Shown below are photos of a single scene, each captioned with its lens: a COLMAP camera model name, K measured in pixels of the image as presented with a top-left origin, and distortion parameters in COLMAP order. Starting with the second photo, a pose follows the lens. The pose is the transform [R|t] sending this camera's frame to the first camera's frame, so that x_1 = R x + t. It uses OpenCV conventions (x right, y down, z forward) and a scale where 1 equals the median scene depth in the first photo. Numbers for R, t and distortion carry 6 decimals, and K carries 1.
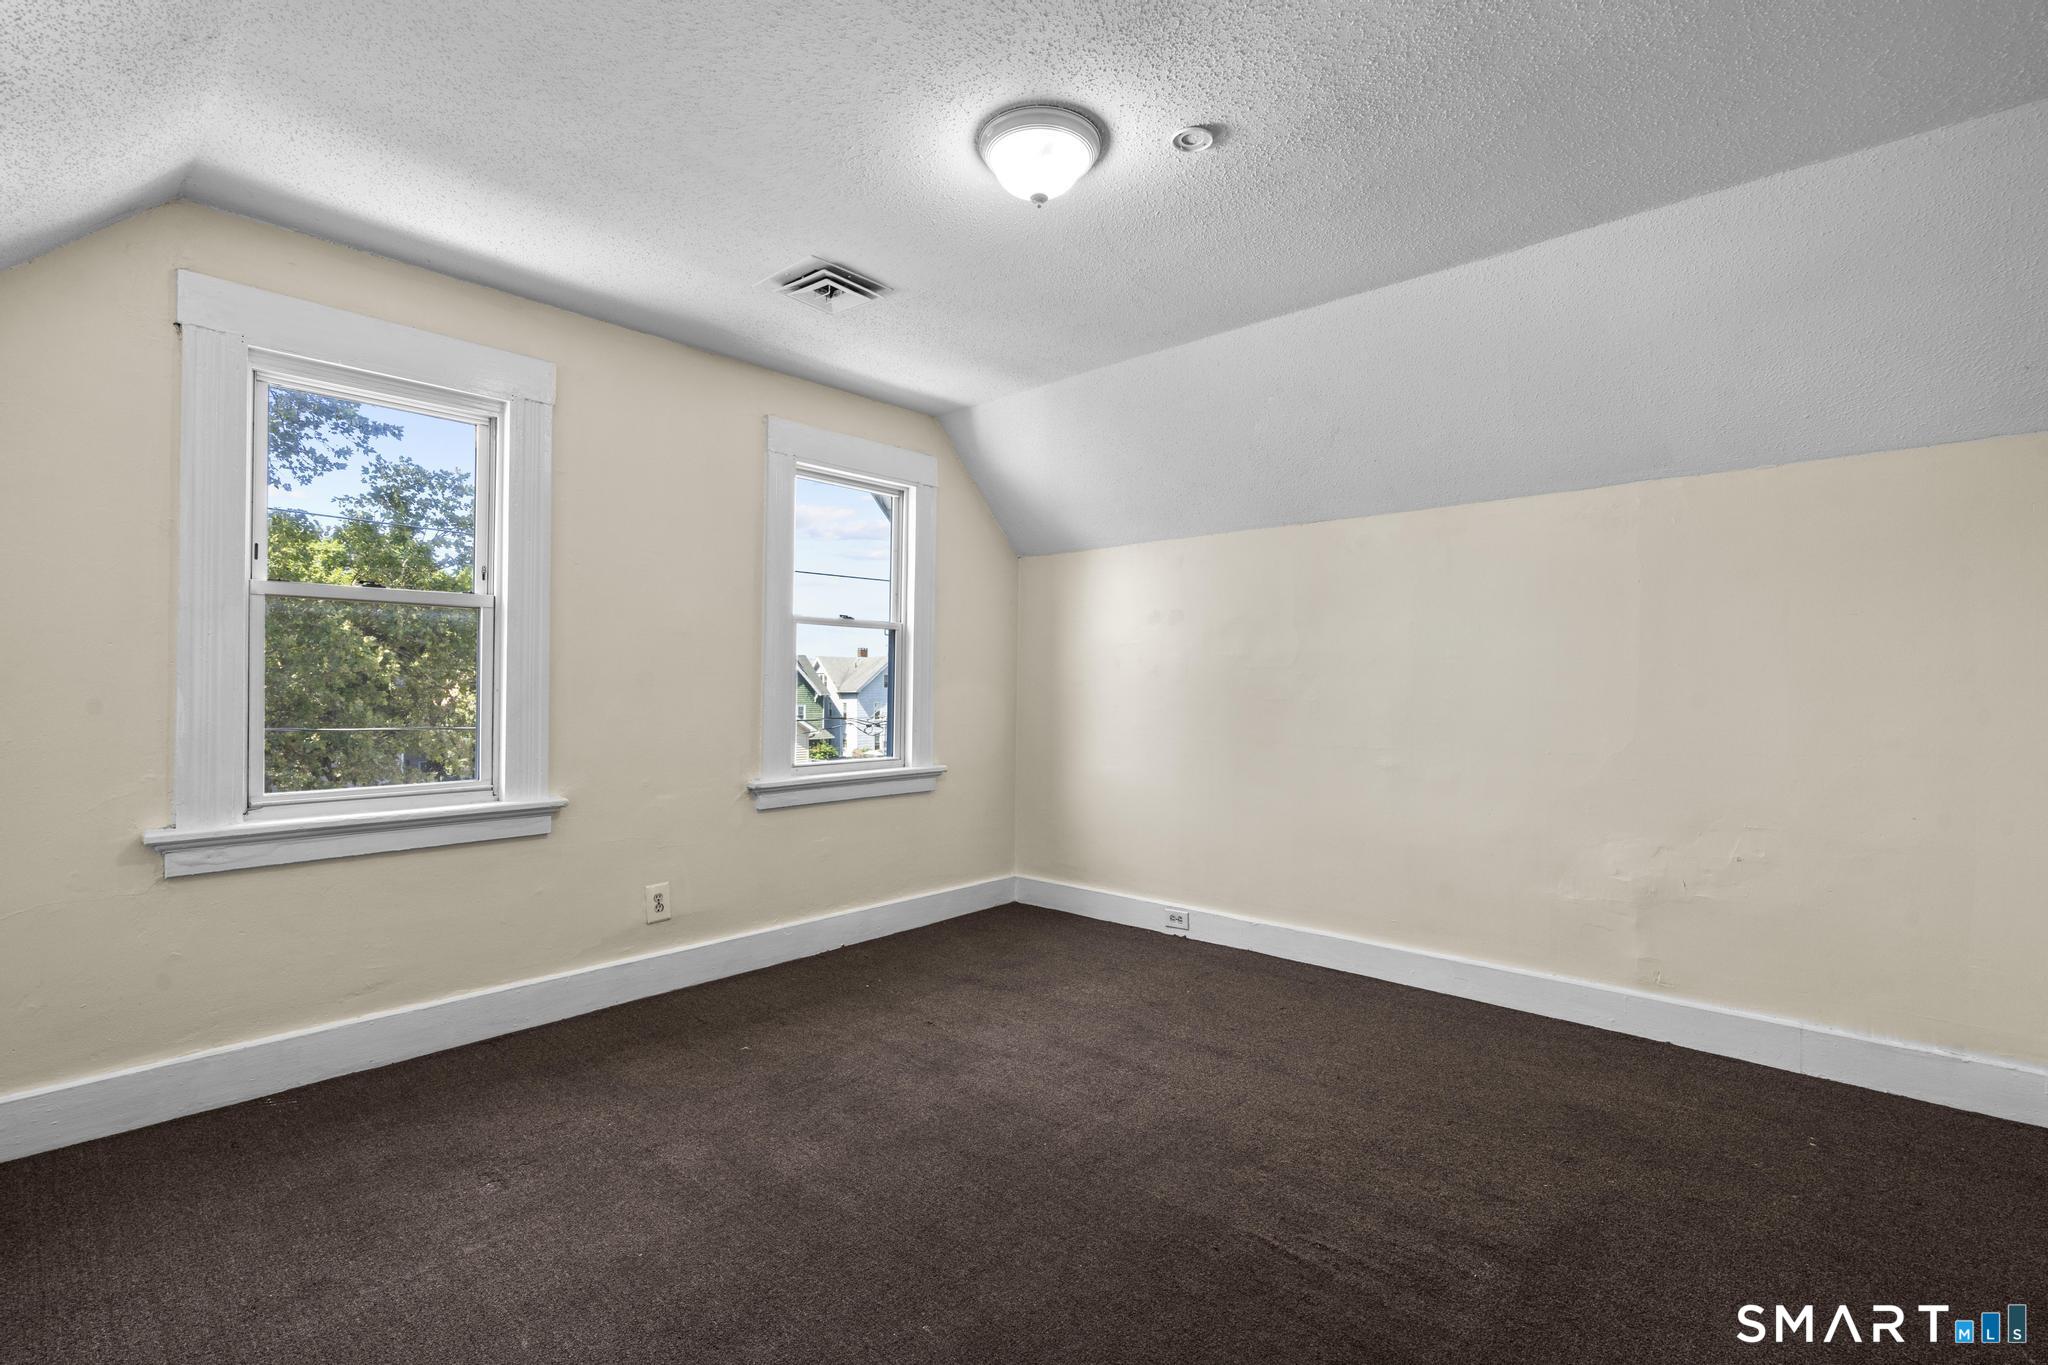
lens RADIAL K [[914.9, 0, 1025.8], [0, 914.9, 678.7], [0, 0, 1]] dist [-0.012206, 0.004153]
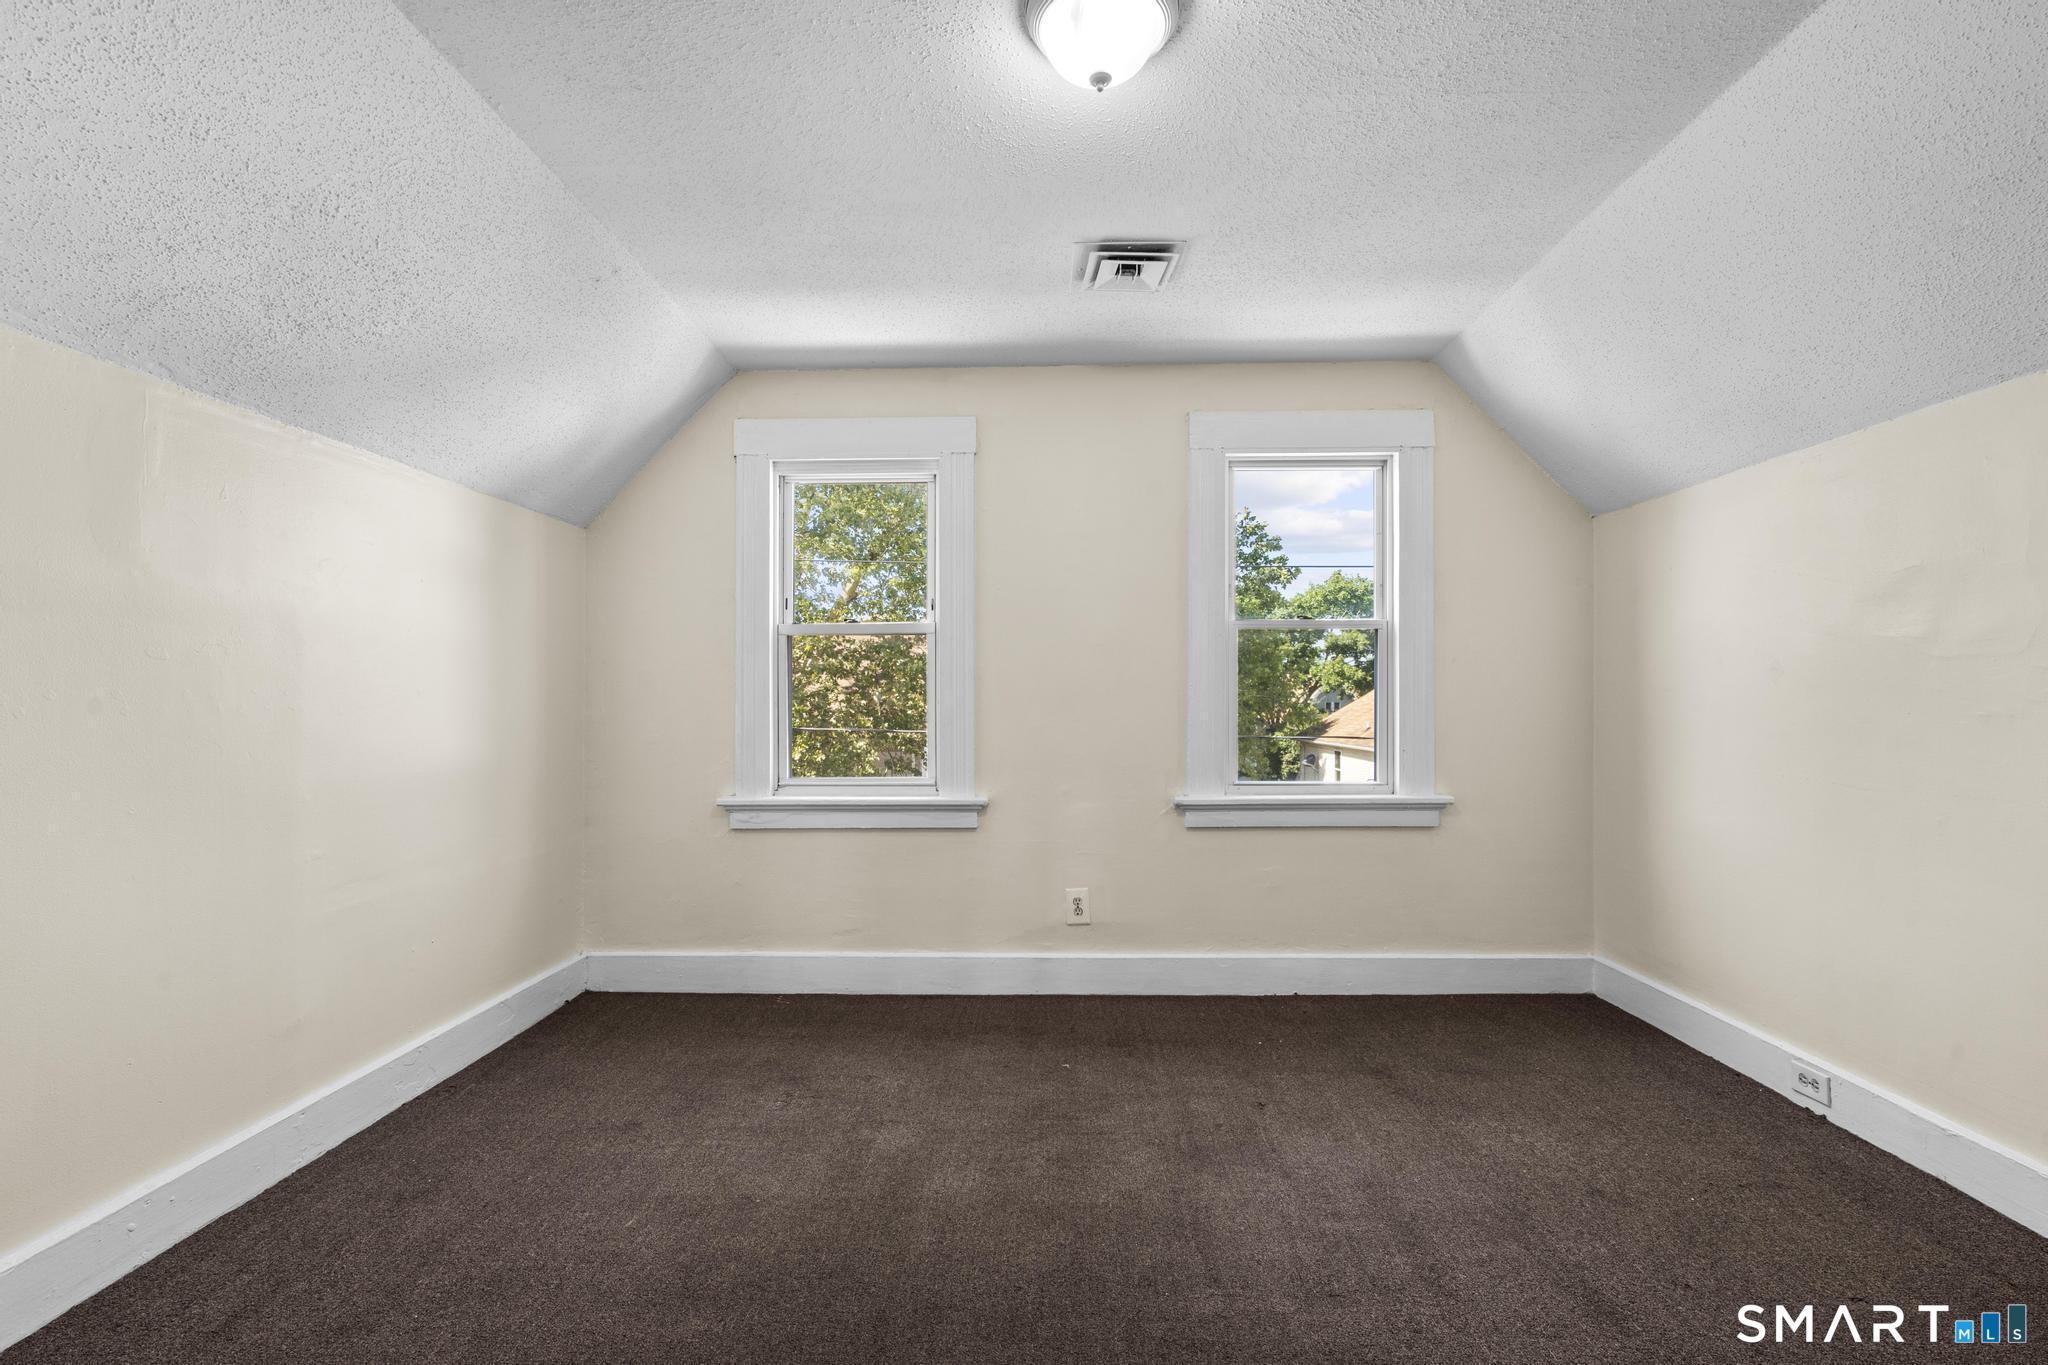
lens RADIAL K [[914.9, 0, 1012.3], [0, 914.9, 682.5], [0, 0, 1]] dist [-0.012206, 0.004153]
pose [[0.648943, -0.019101, -0.760597, 0.381874], [0.012245, 0.999818, -0.014661, 0.005248], [0.760738, 0.000200, 0.649059, 0.293711]]
